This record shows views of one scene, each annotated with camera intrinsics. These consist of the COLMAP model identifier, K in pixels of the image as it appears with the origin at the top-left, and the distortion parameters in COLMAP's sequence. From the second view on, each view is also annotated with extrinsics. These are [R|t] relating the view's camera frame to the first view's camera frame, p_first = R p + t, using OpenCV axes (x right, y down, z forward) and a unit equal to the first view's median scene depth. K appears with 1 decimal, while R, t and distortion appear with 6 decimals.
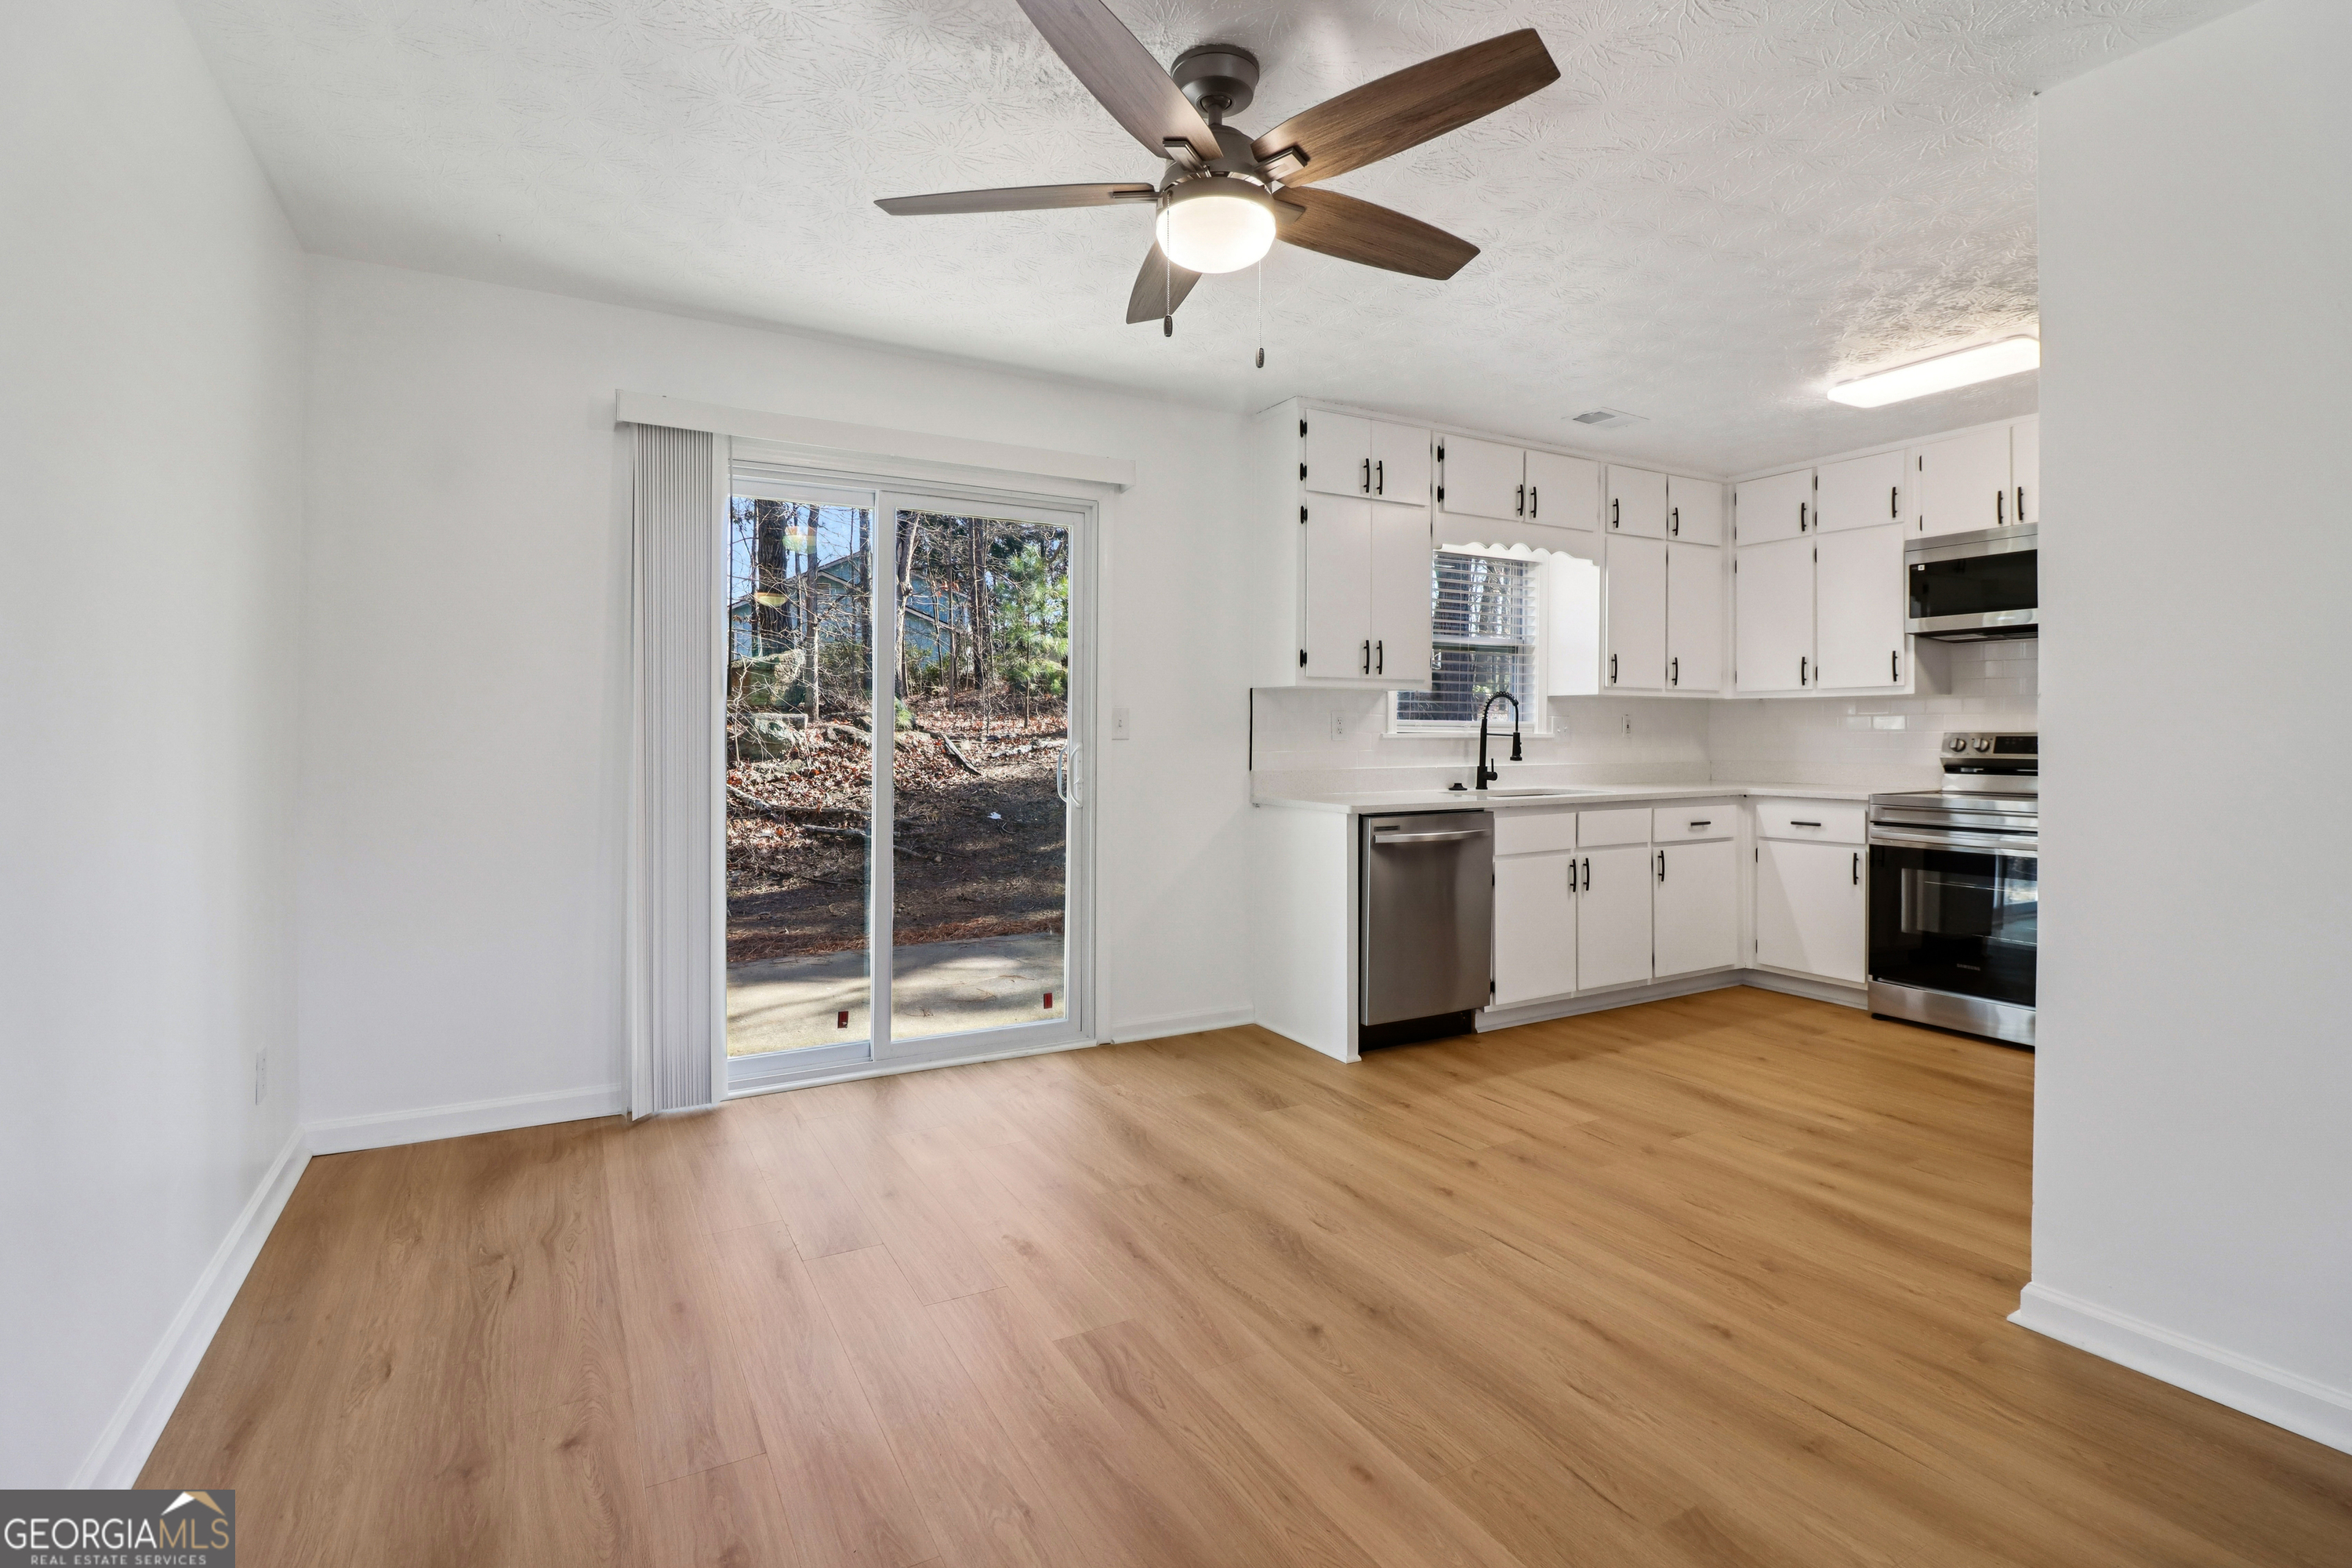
lens RADIAL K [[1105.7, 0, 1180.9], [0, 1105.7, 735.2], [0, 0, 1]] dist [0.002616, -0.014969]
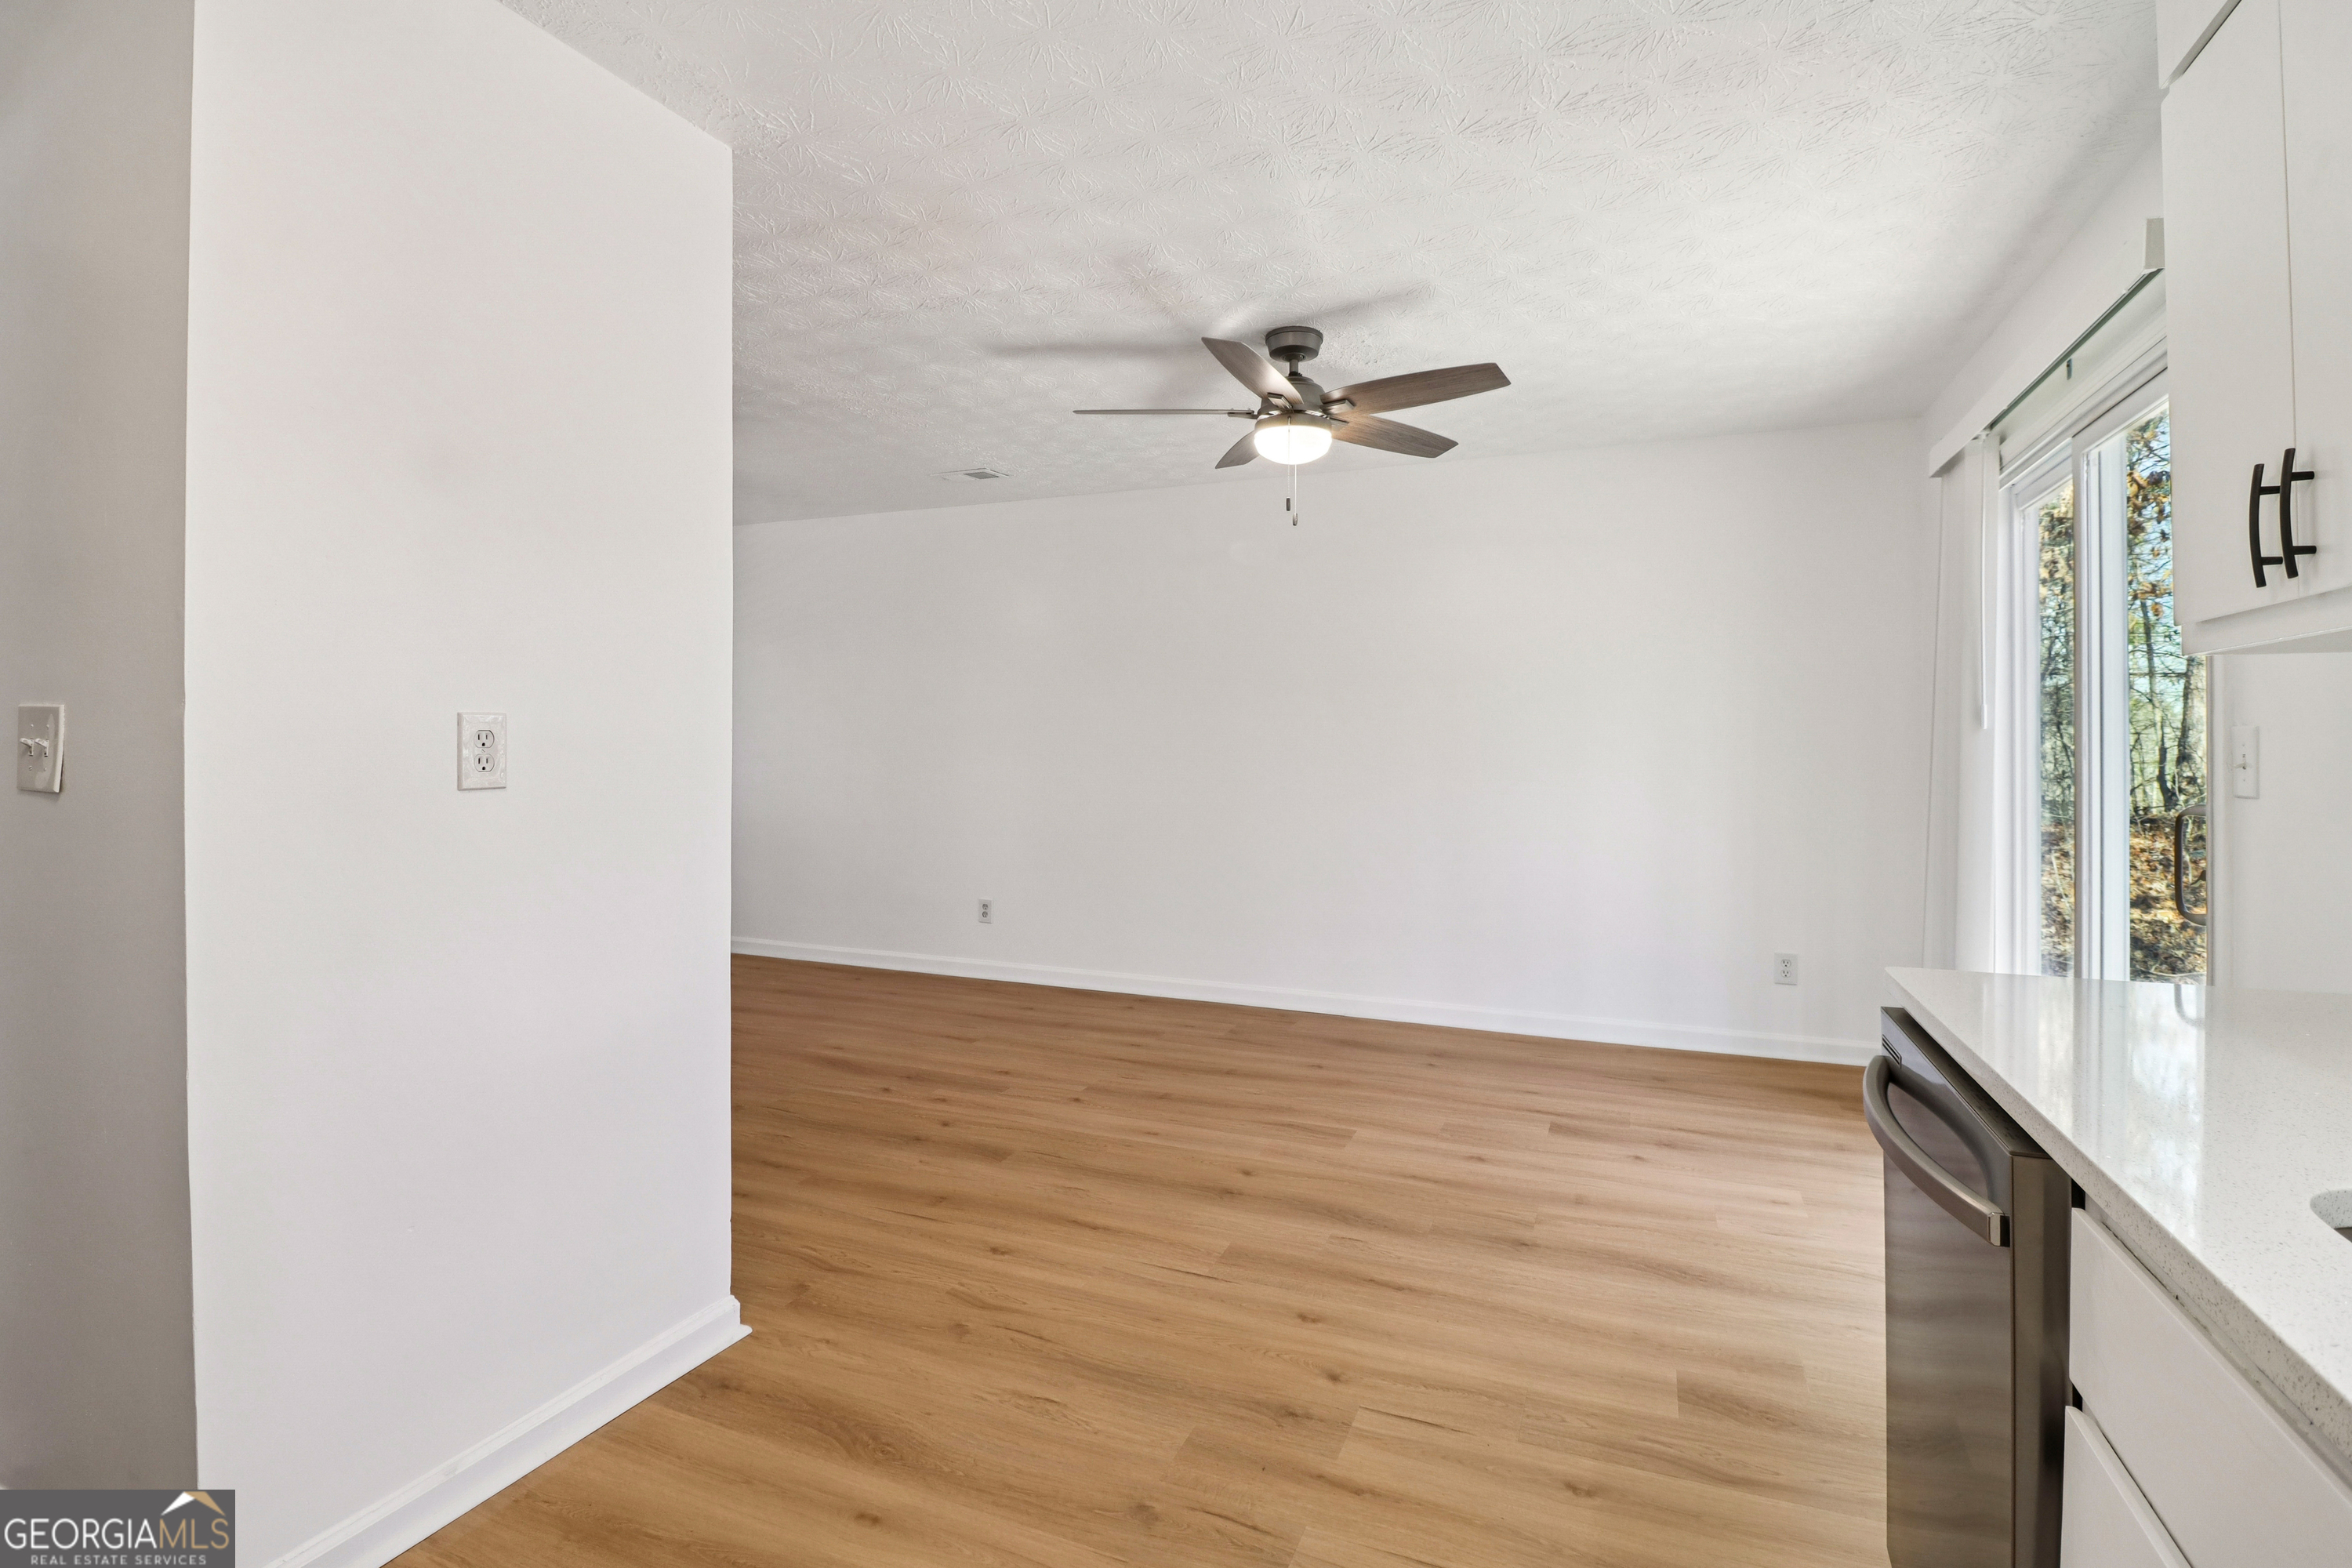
lens RADIAL K [[1109.0, 0, 1179.0], [0, 1109.0, 746.6], [0, 0, 1]] dist [0.004862, -0.014649]
pose [[-0.788762, -0.004353, -0.614683, 0.572746], [-0.008407, 0.999958, 0.003707, -0.014986], [0.614641, 0.008092, -0.788766, 1.096640]]
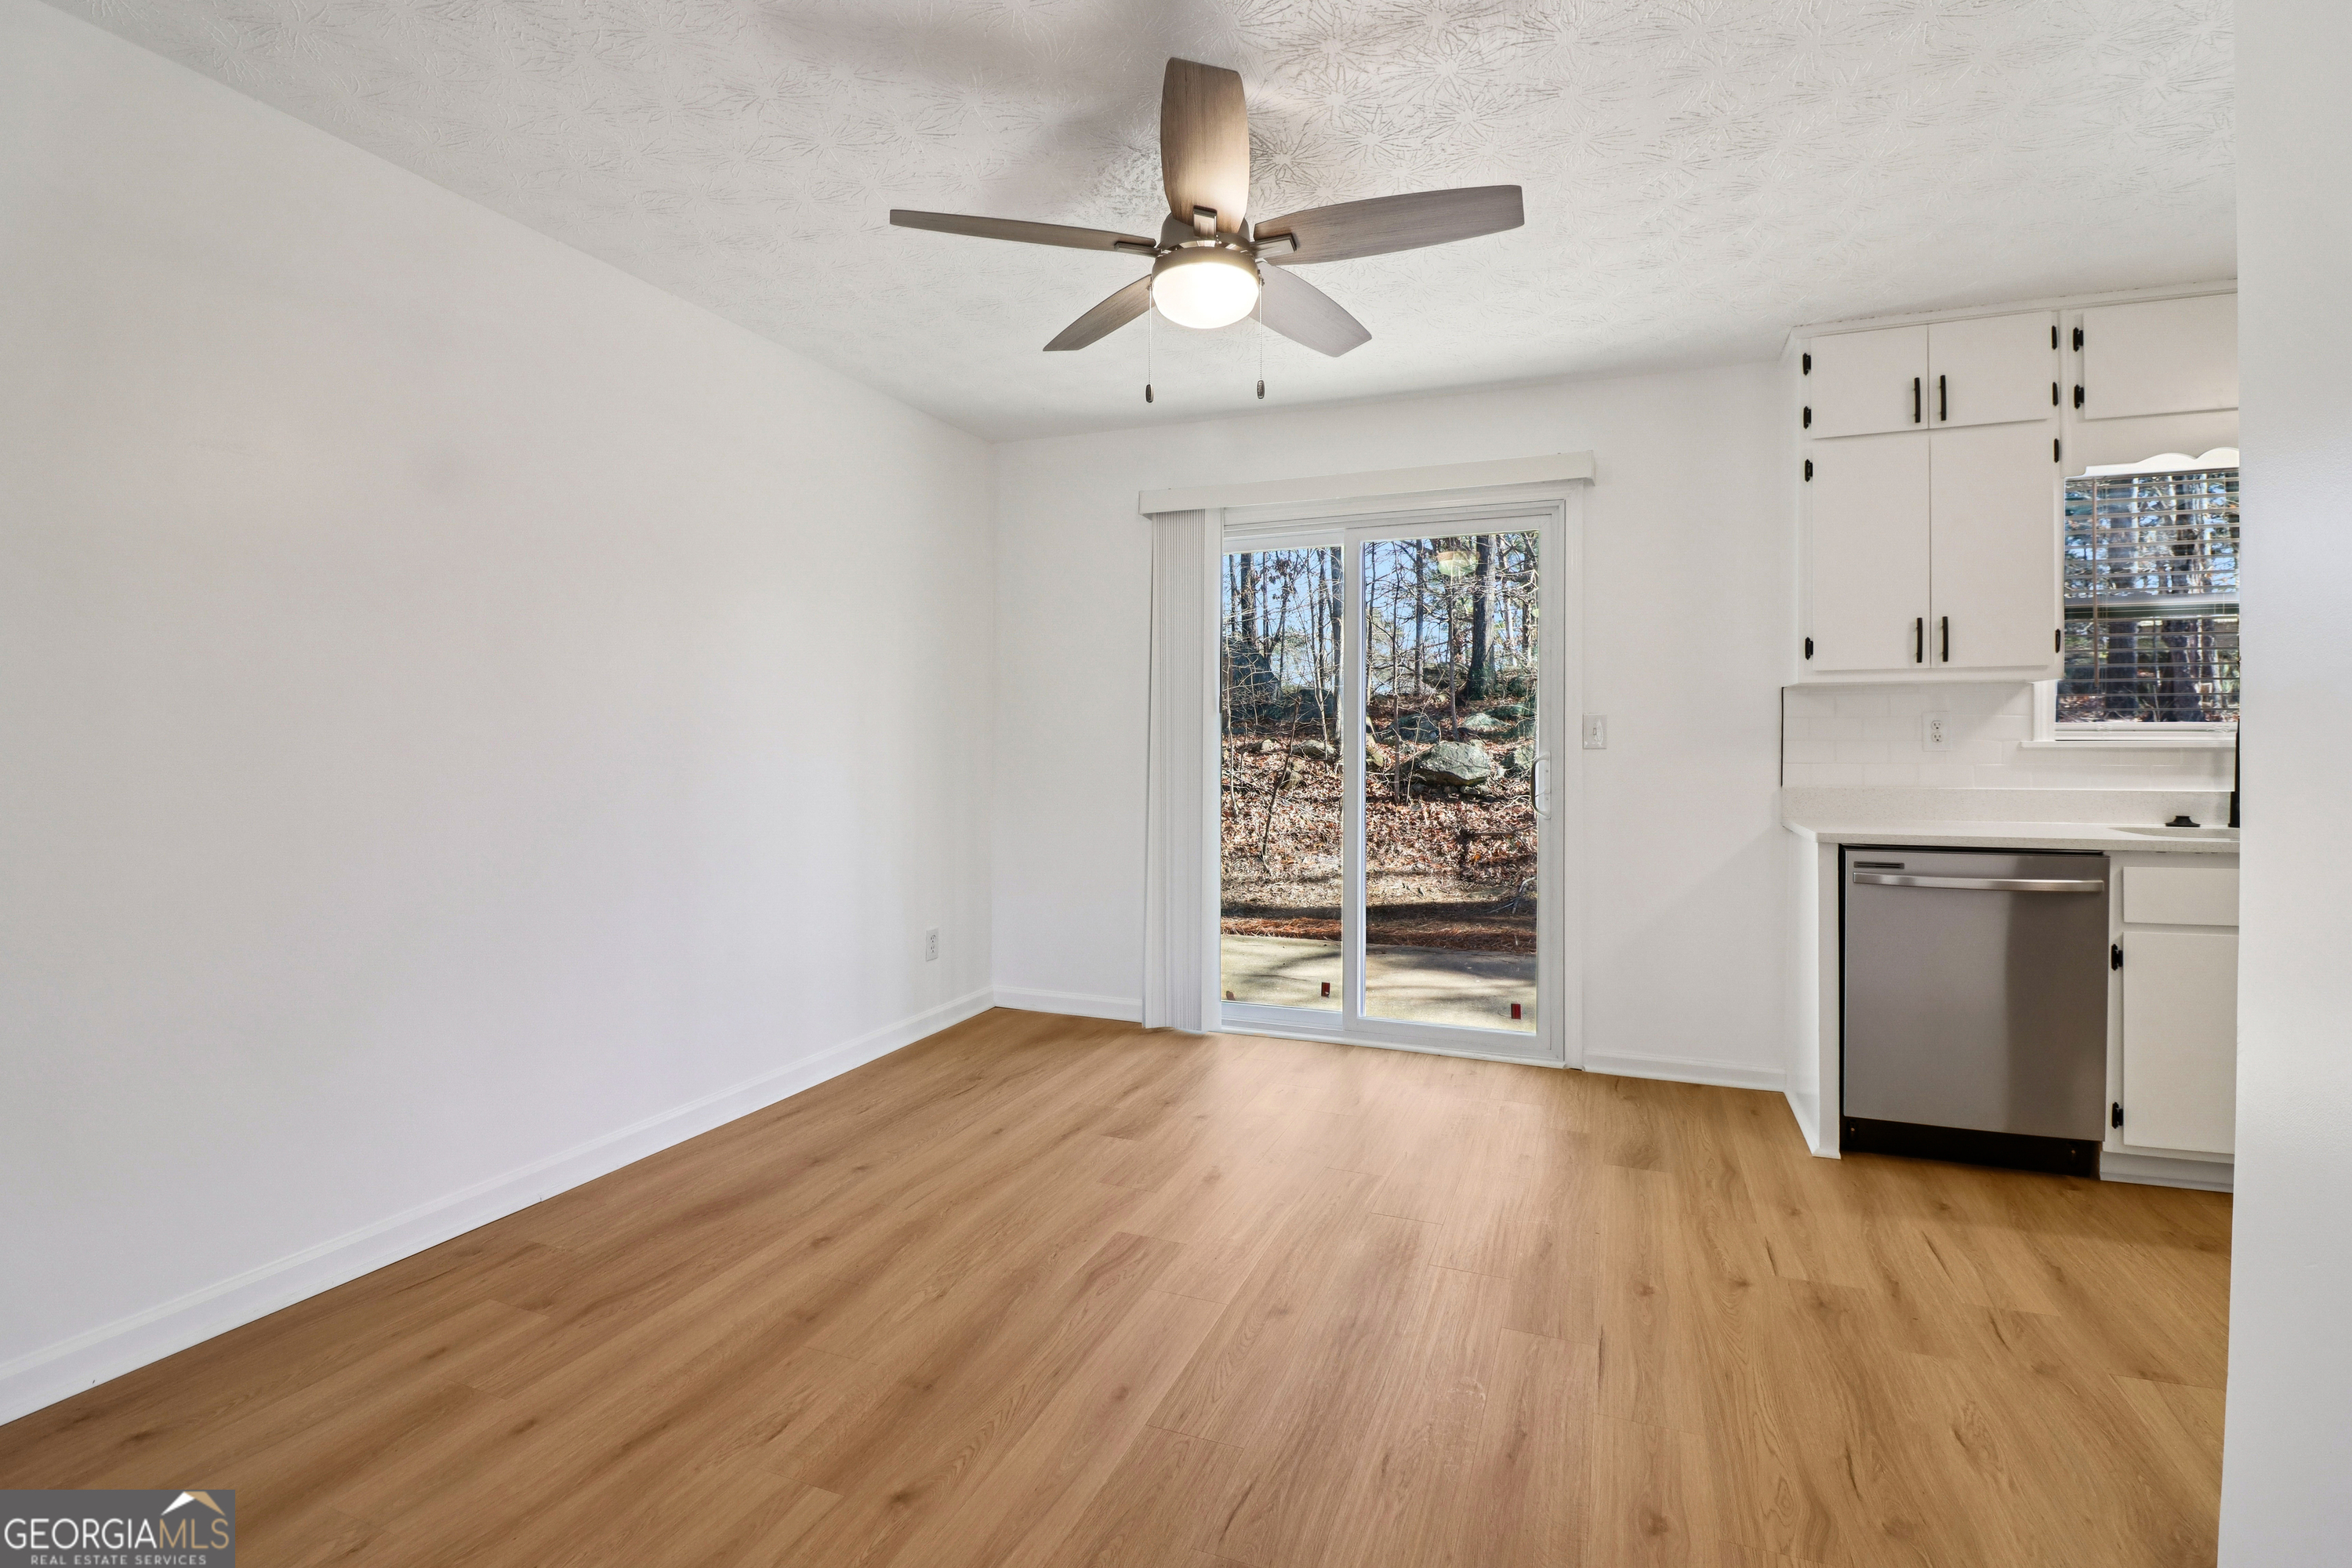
lens RADIAL K [[1102.8, 0, 1183.6], [0, 1102.8, 745.7], [0, 0, 1]] dist [0.004790, -0.017483]
pose [[0.630540, -0.000293, -0.776157, 0.455401], [-0.001246, 0.999998, -0.001389, 0.003382], [0.776156, 0.001843, 0.630539, 0.142289]]
